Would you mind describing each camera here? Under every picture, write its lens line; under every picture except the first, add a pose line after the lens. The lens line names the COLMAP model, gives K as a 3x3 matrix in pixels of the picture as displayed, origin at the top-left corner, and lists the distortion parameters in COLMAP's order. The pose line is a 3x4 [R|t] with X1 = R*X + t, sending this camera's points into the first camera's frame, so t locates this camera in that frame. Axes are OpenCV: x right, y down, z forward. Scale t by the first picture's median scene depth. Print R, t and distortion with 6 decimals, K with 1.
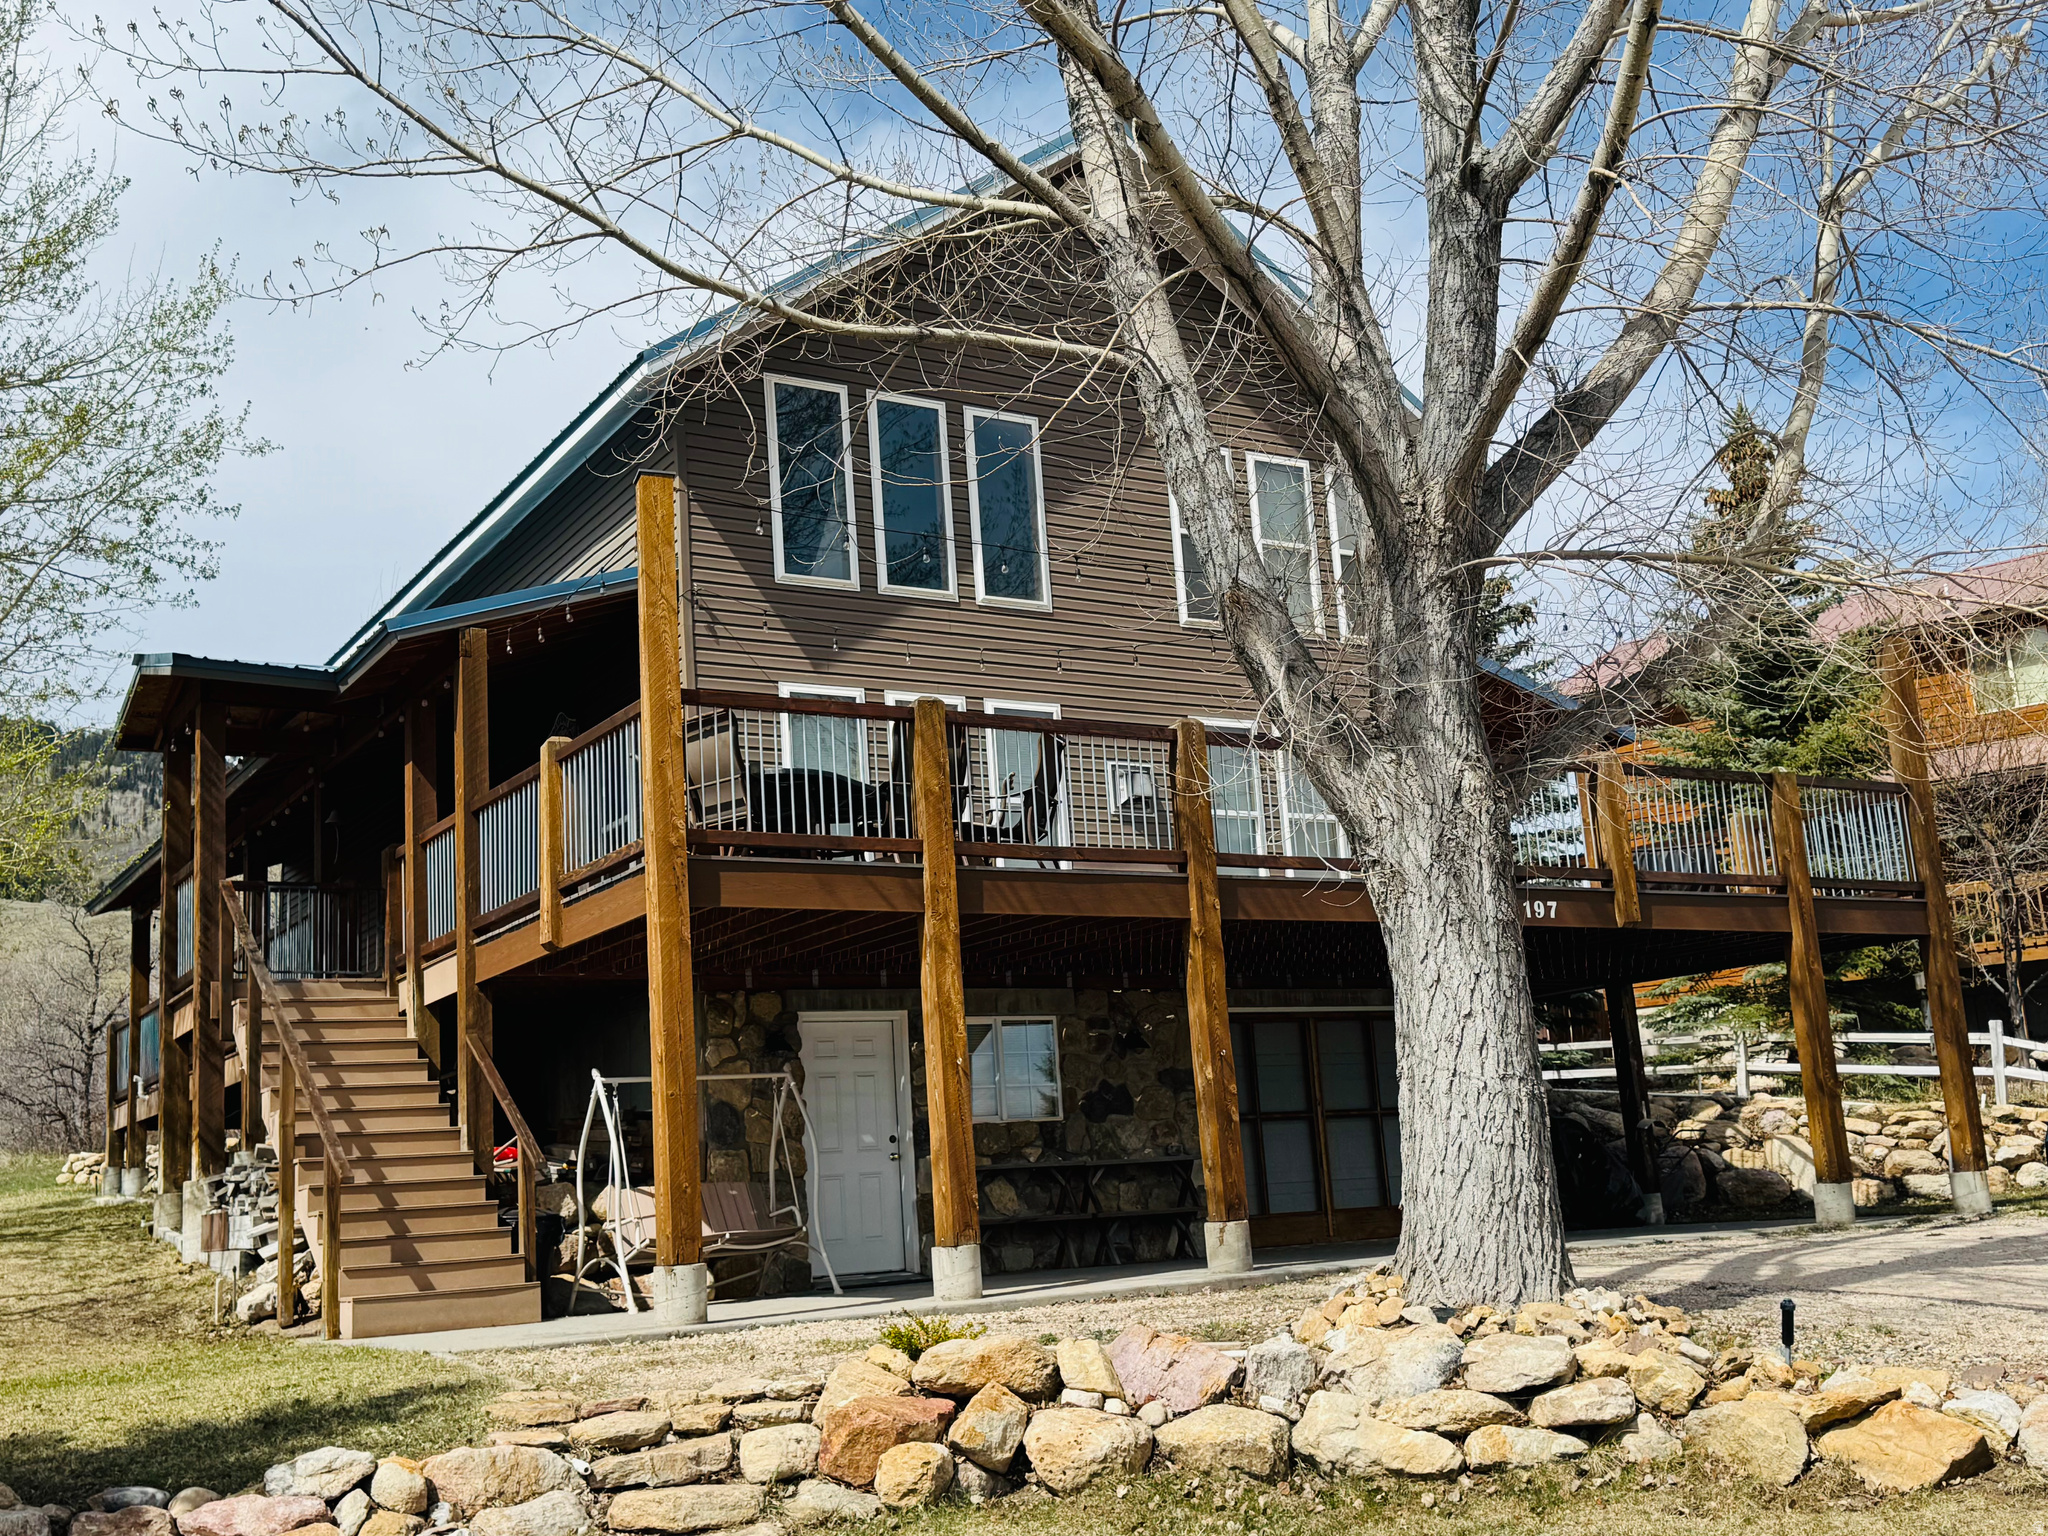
lens RADIAL K [[2119.5, 0, 1024.0], [0, 2119.5, 768.0], [0, 0, 1]] dist [0.129994, -0.008657]
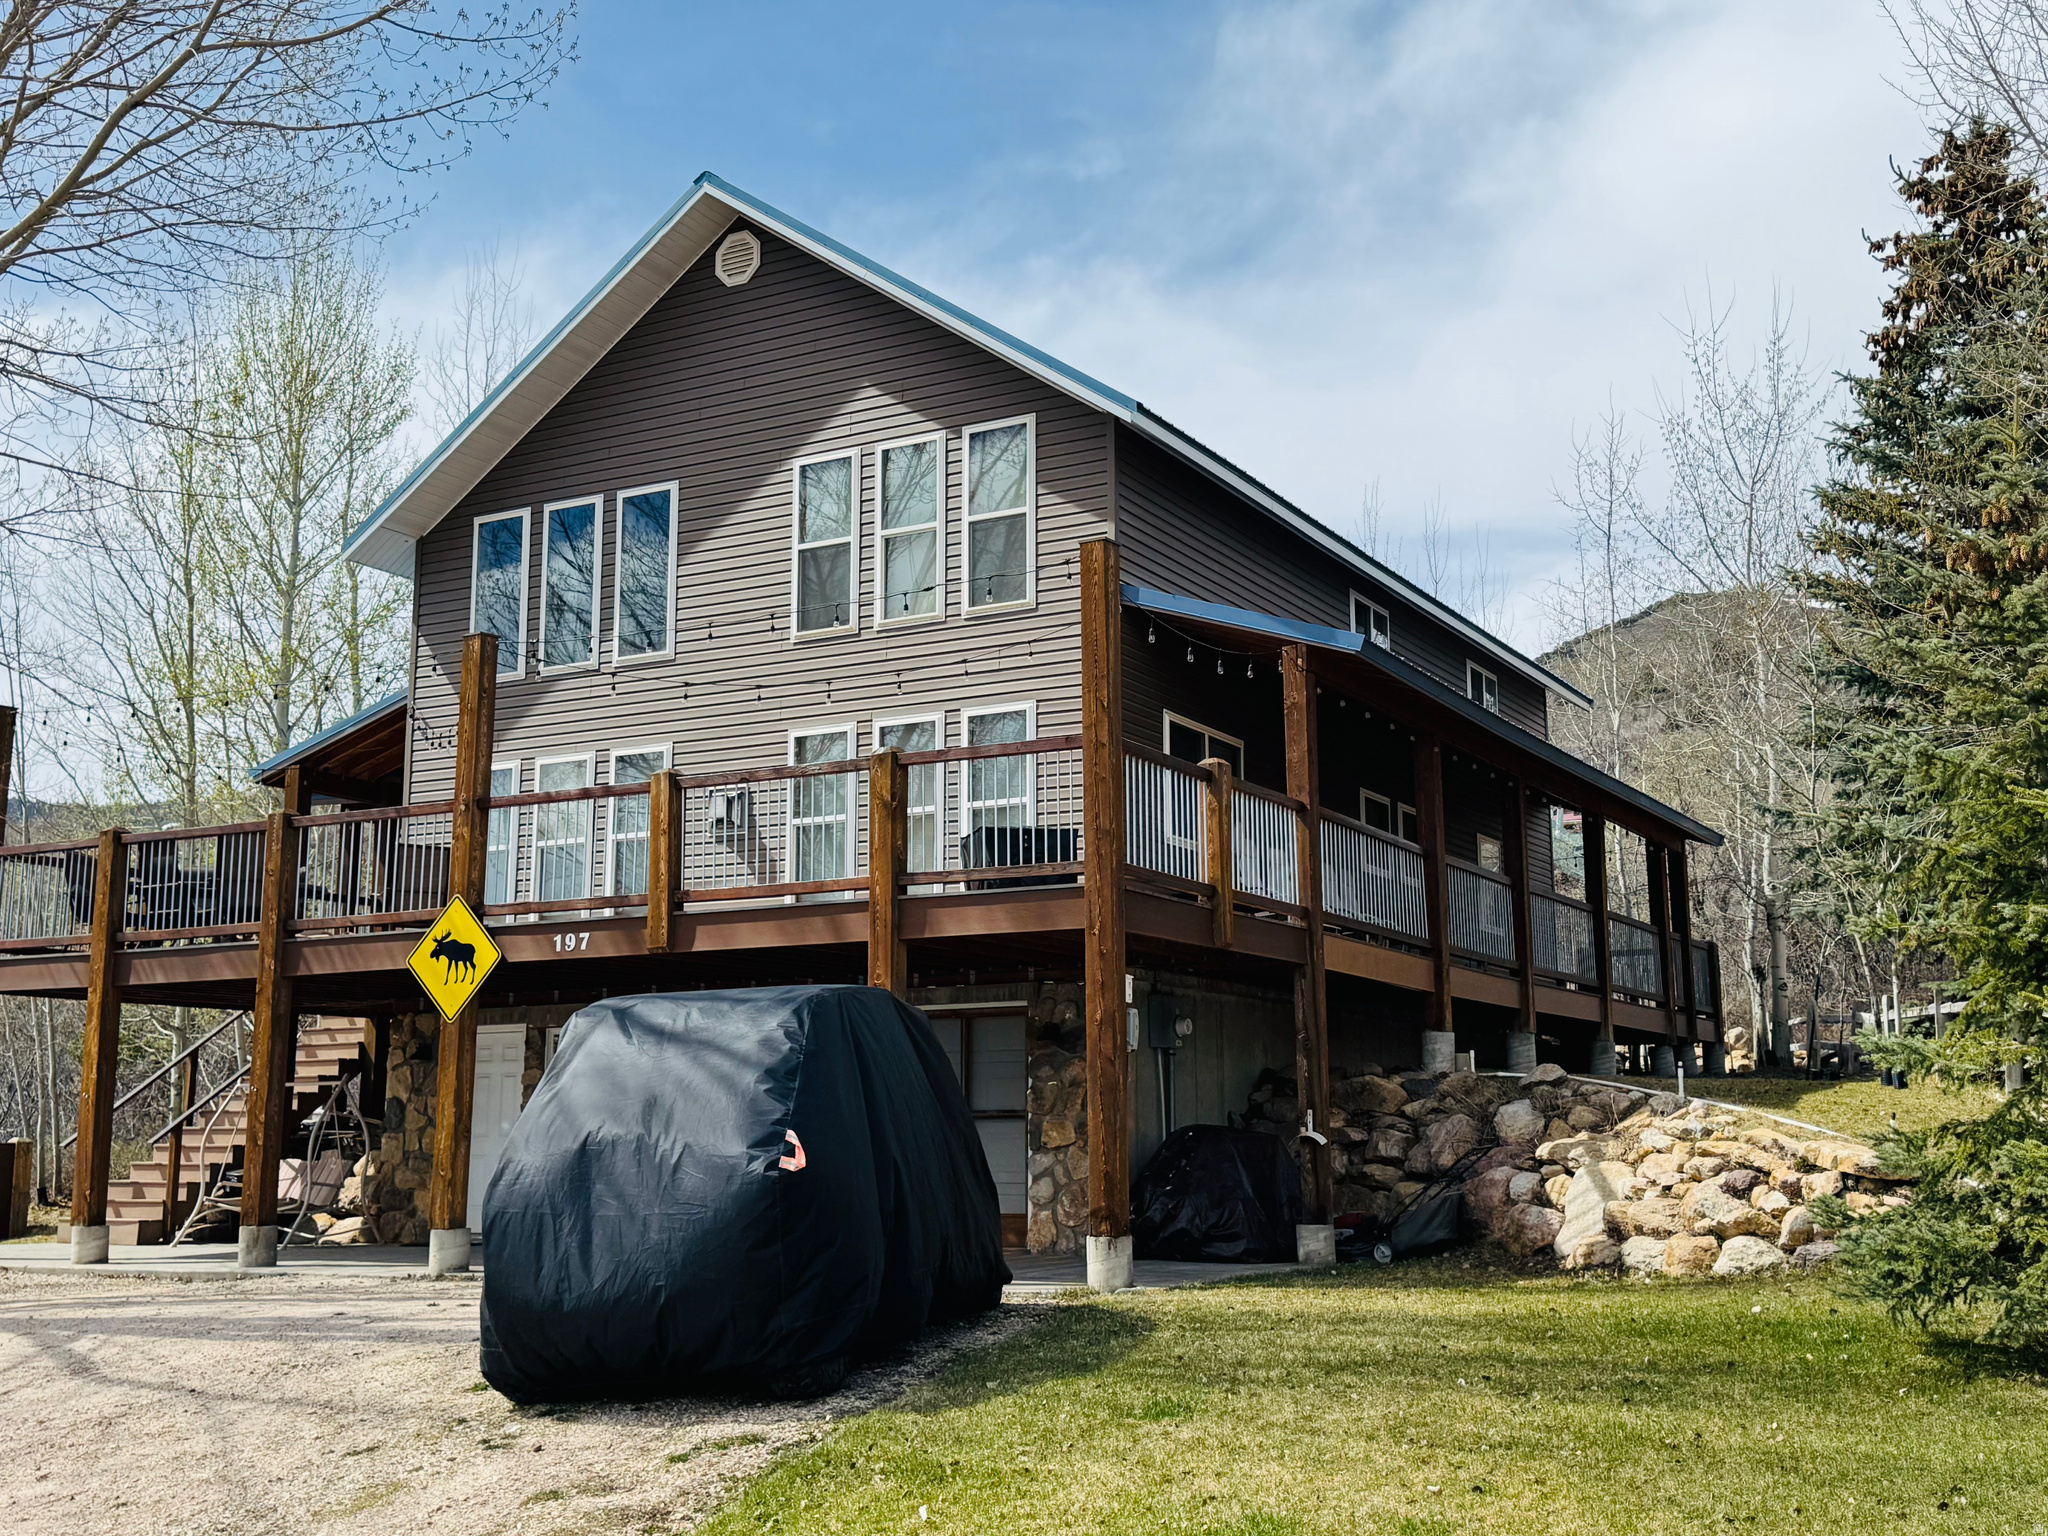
lens RADIAL K [[2119.5, 0, 1024.0], [0, 2119.5, 768.0], [0, 0, 1]] dist [0.129994, -0.008657]
pose [[0.483926, -0.085316, -0.870940, 1.119430], [0.148505, 0.988808, -0.014347, 0.028017], [0.862416, -0.122397, 0.491179, 0.632912]]
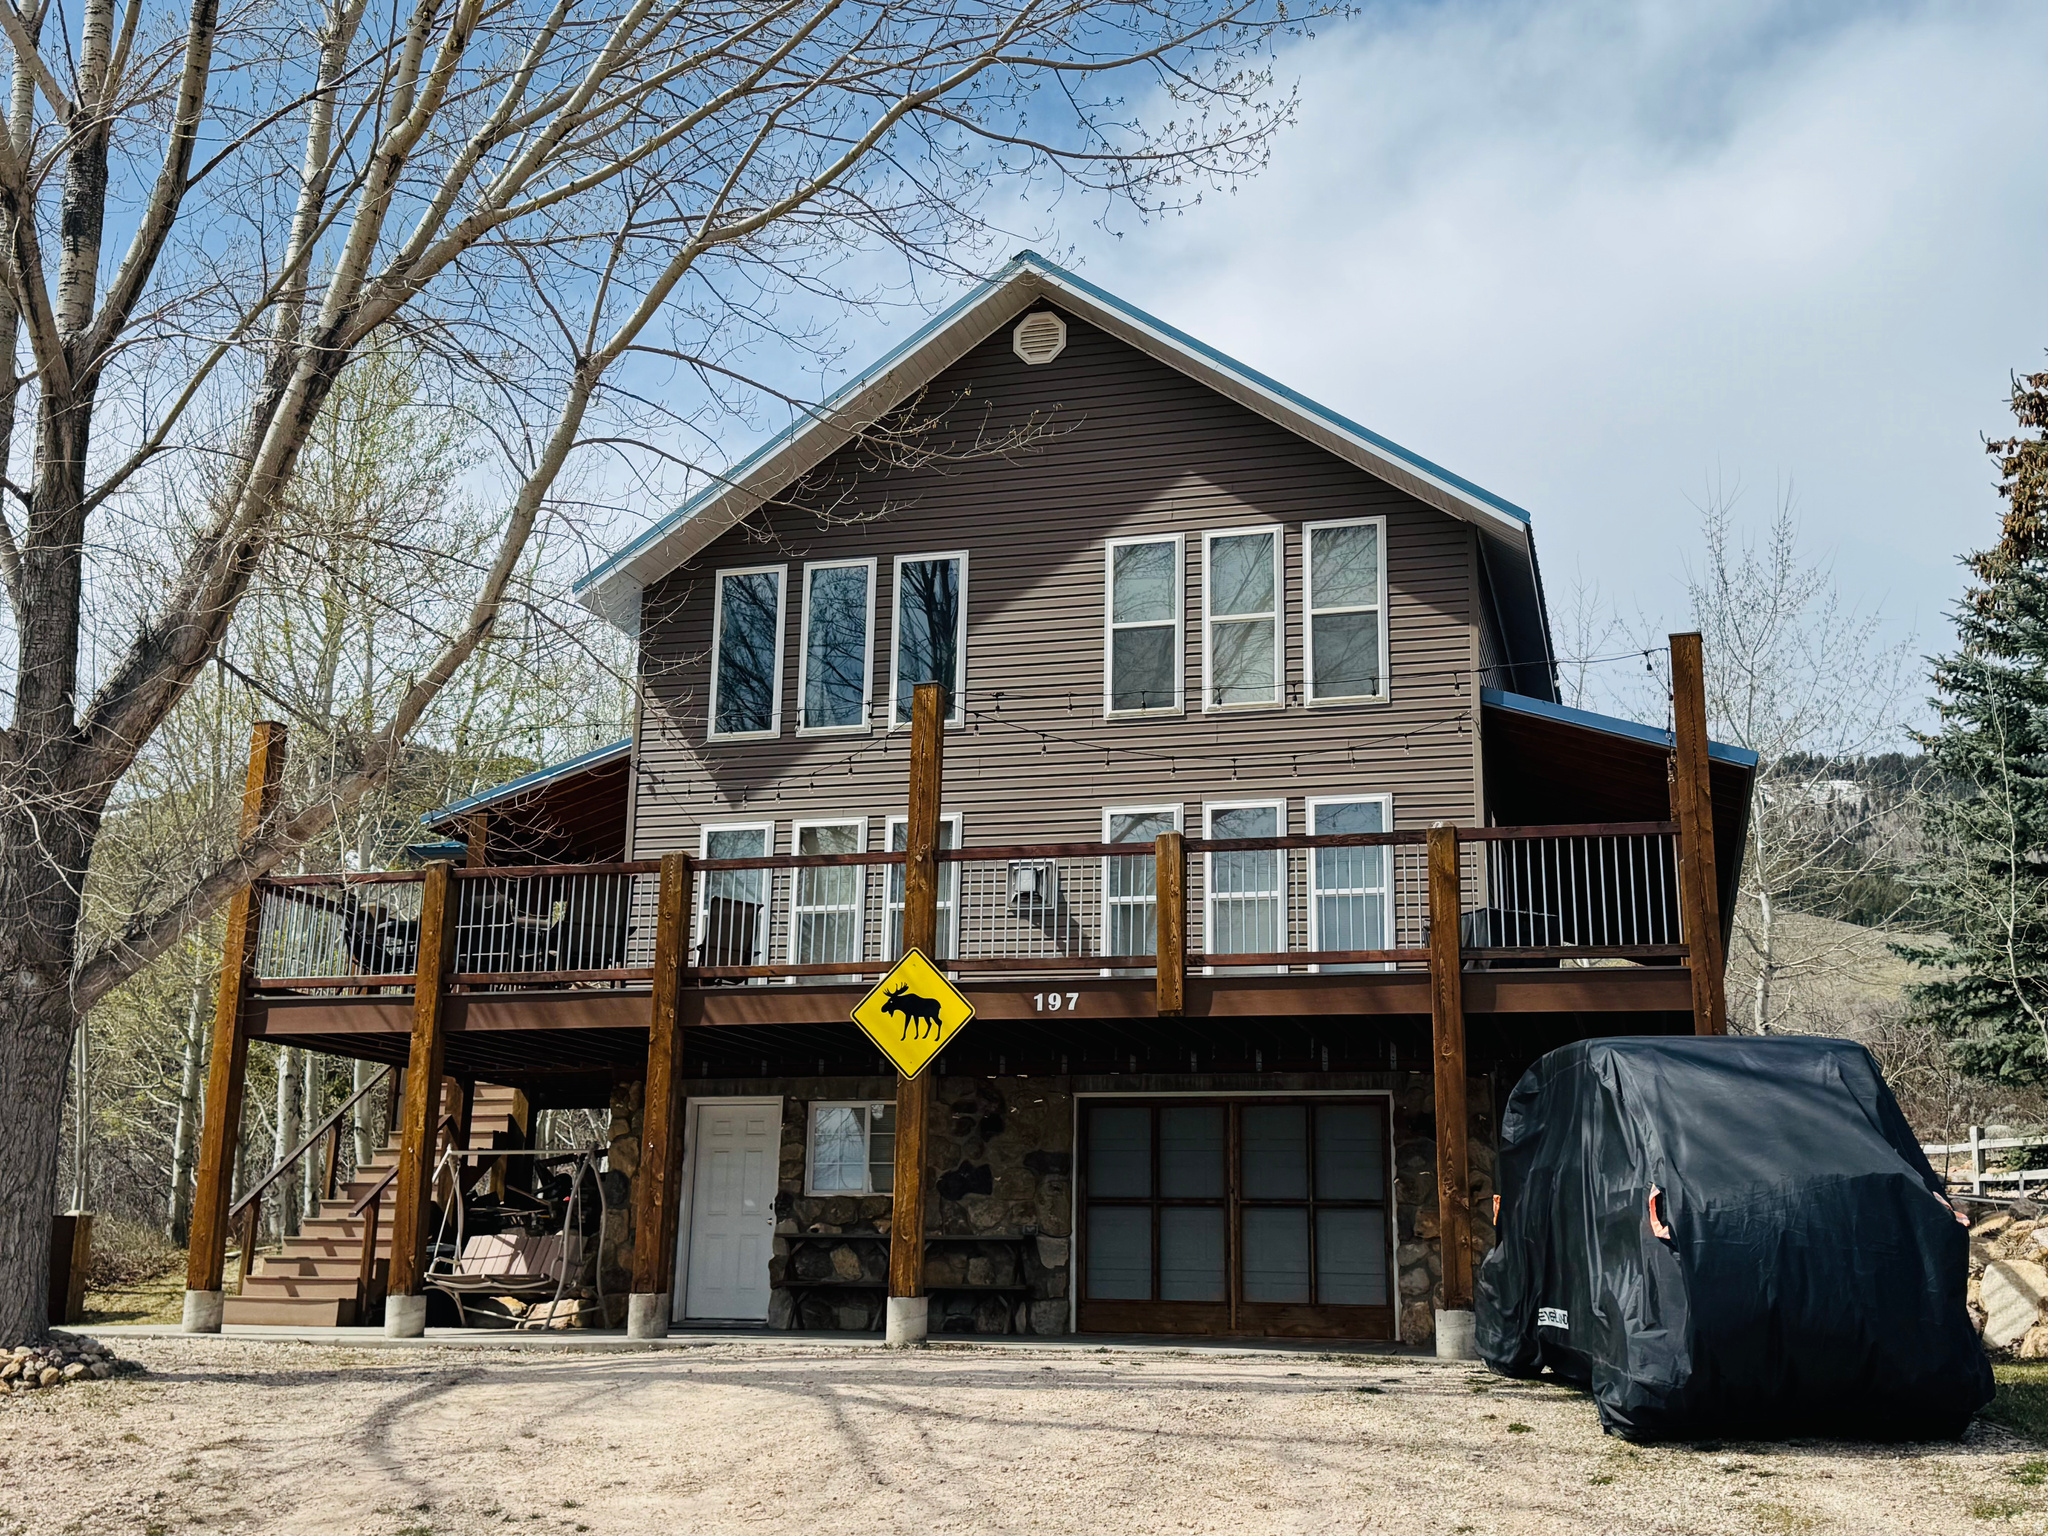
lens RADIAL K [[2119.5, 0, 1024.0], [0, 2119.5, 768.0], [0, 0, 1]] dist [0.129994, -0.008657]
pose [[0.671727, -0.099589, -0.734074, 0.874168], [0.089152, 0.994588, -0.053351, 0.008725], [0.735414, -0.029606, 0.676971, 0.296335]]
